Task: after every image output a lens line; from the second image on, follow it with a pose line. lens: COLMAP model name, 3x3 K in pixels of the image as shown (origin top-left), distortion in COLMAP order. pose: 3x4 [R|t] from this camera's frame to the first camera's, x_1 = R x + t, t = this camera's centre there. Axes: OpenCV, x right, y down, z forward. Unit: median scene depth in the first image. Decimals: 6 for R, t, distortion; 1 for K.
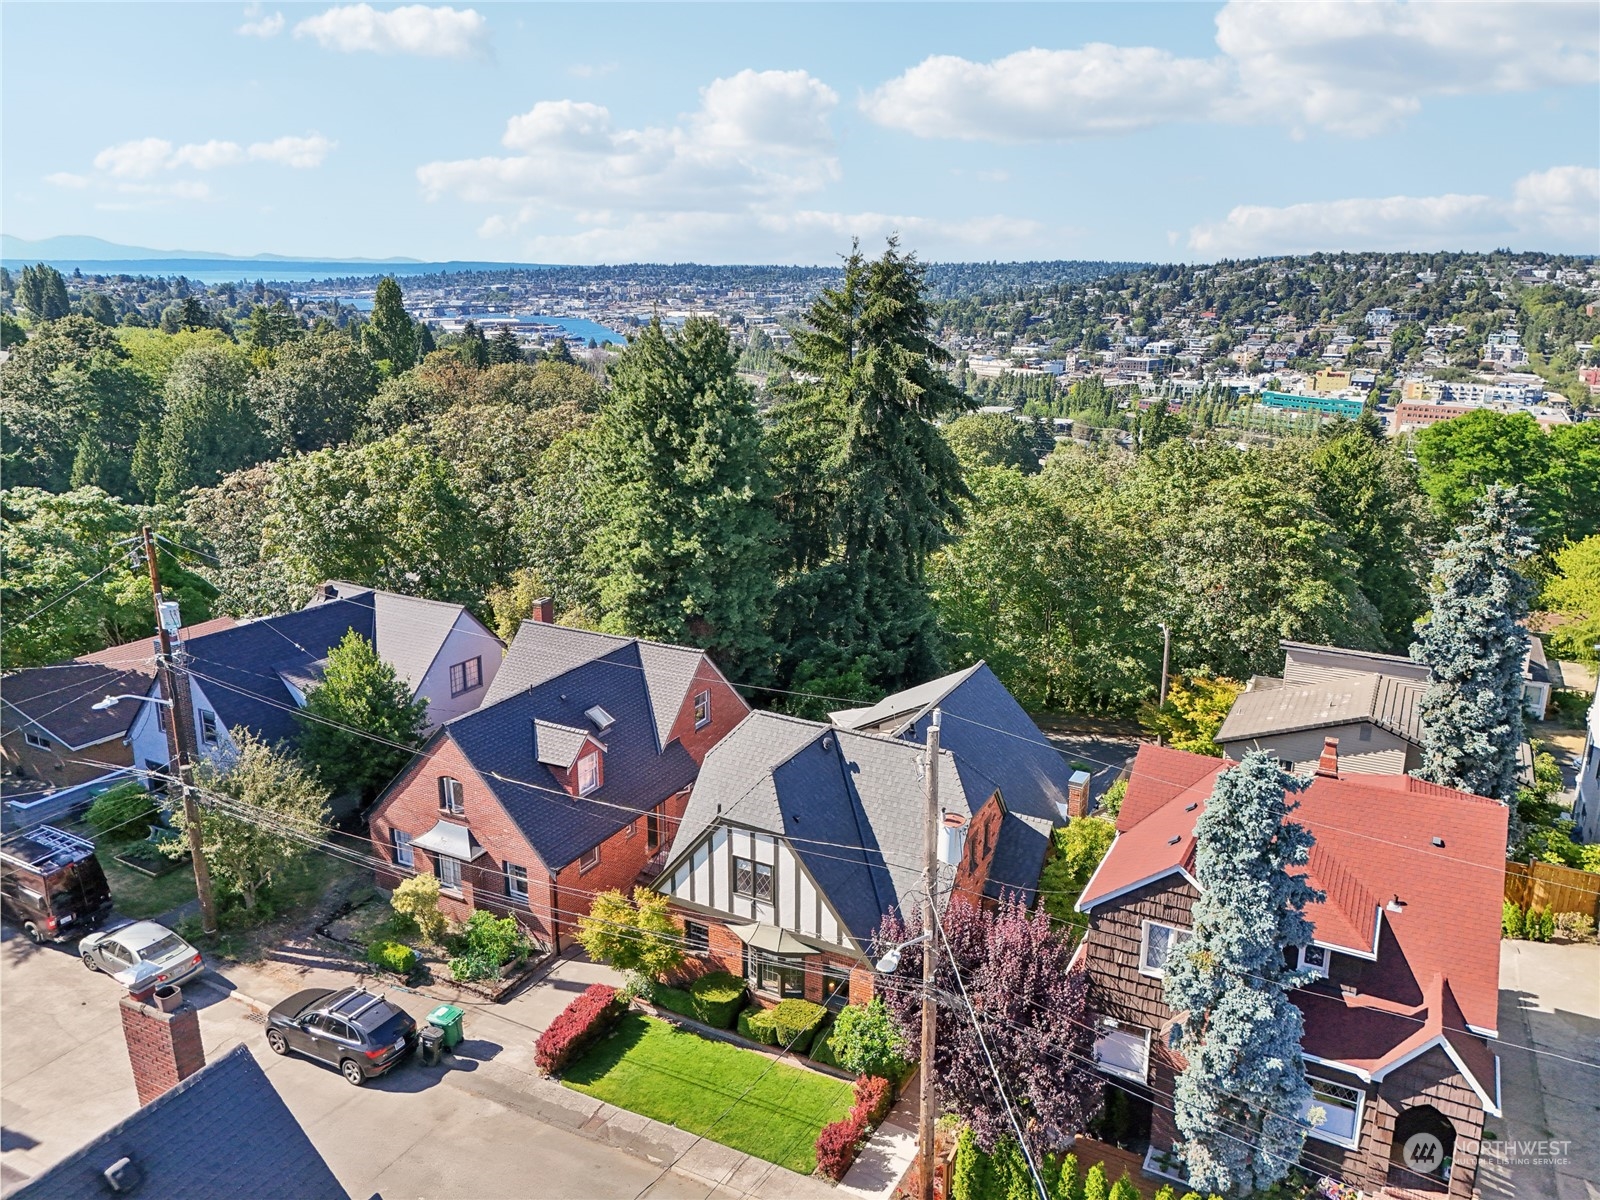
lens RADIAL K [[1163.7, 0, 817.2], [0, 1163.7, 616.4], [0, 0, 1]] dist [0.067297, -0.054538]
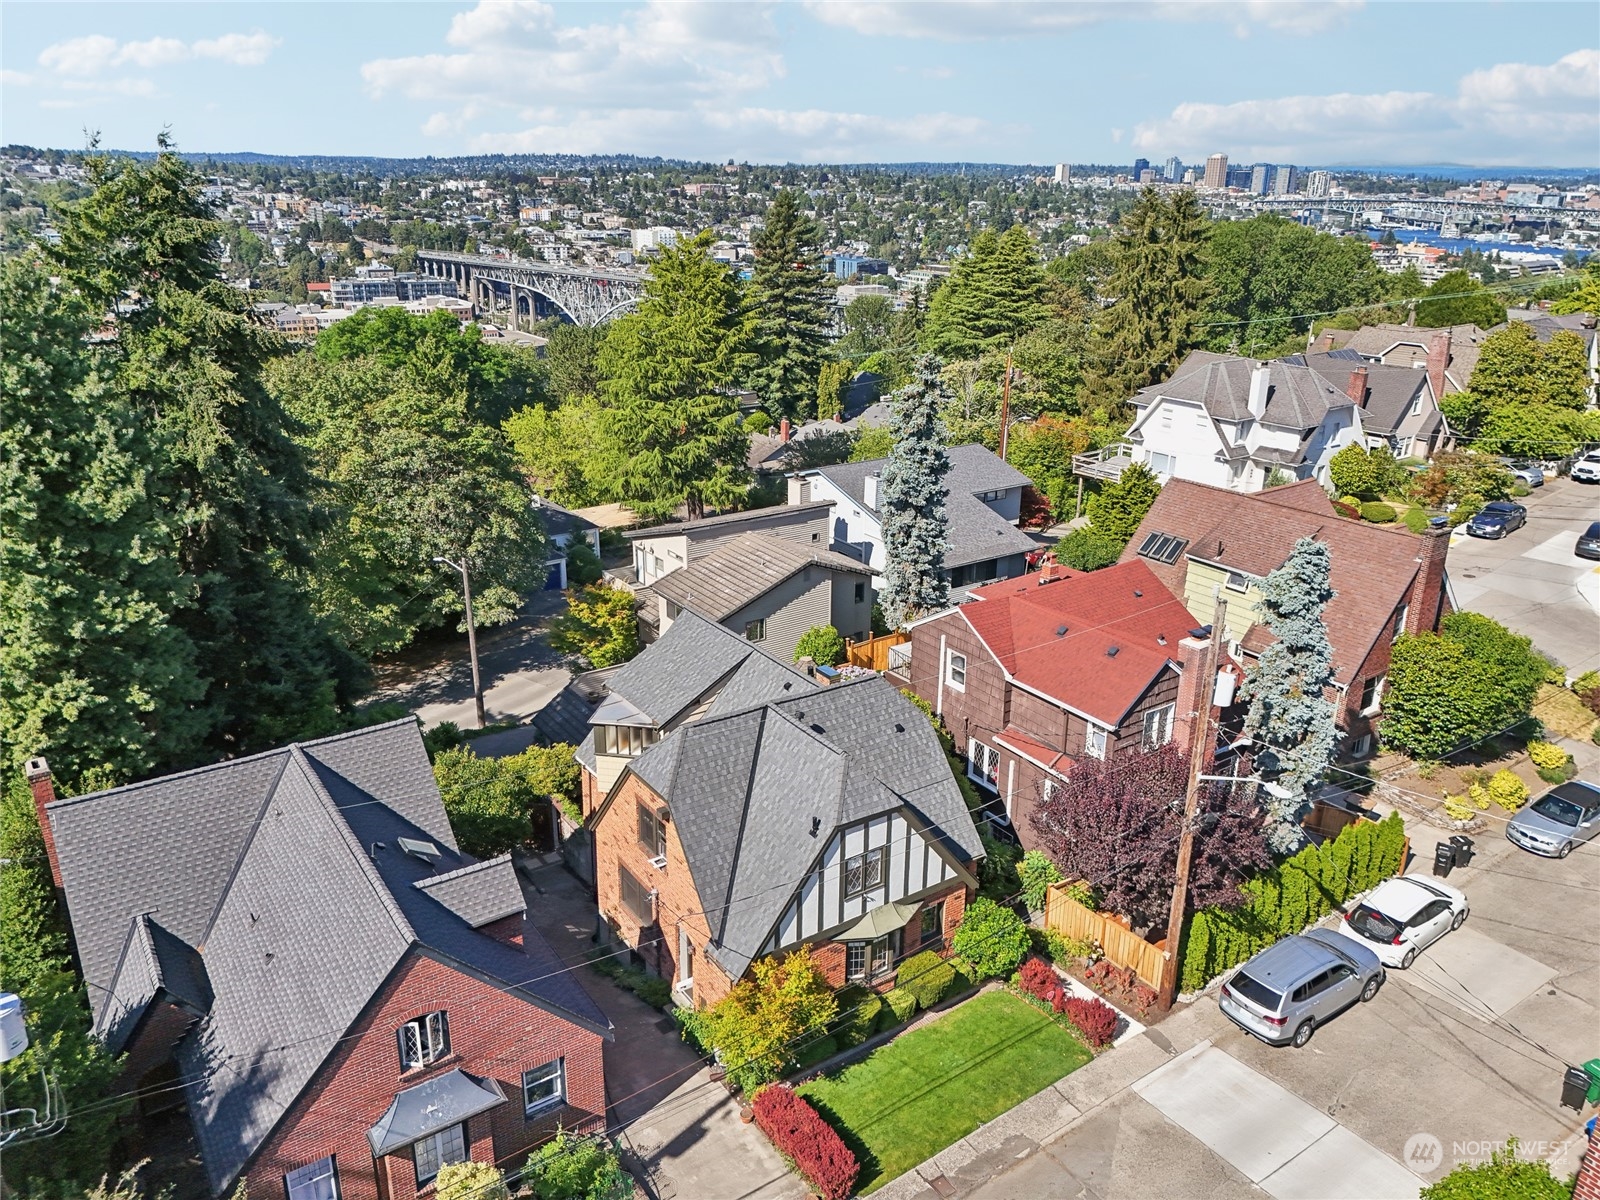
lens RADIAL K [[1163.7, 0, 791.7], [0, 1163.7, 600.6], [0, 0, 1]] dist [0.067297, -0.054538]
pose [[0.479270, -0.305869, 0.822645, -0.751004], [0.247795, 0.946332, 0.207493, -0.178812], [-0.841961, 0.104402, 0.529341, 0.516680]]
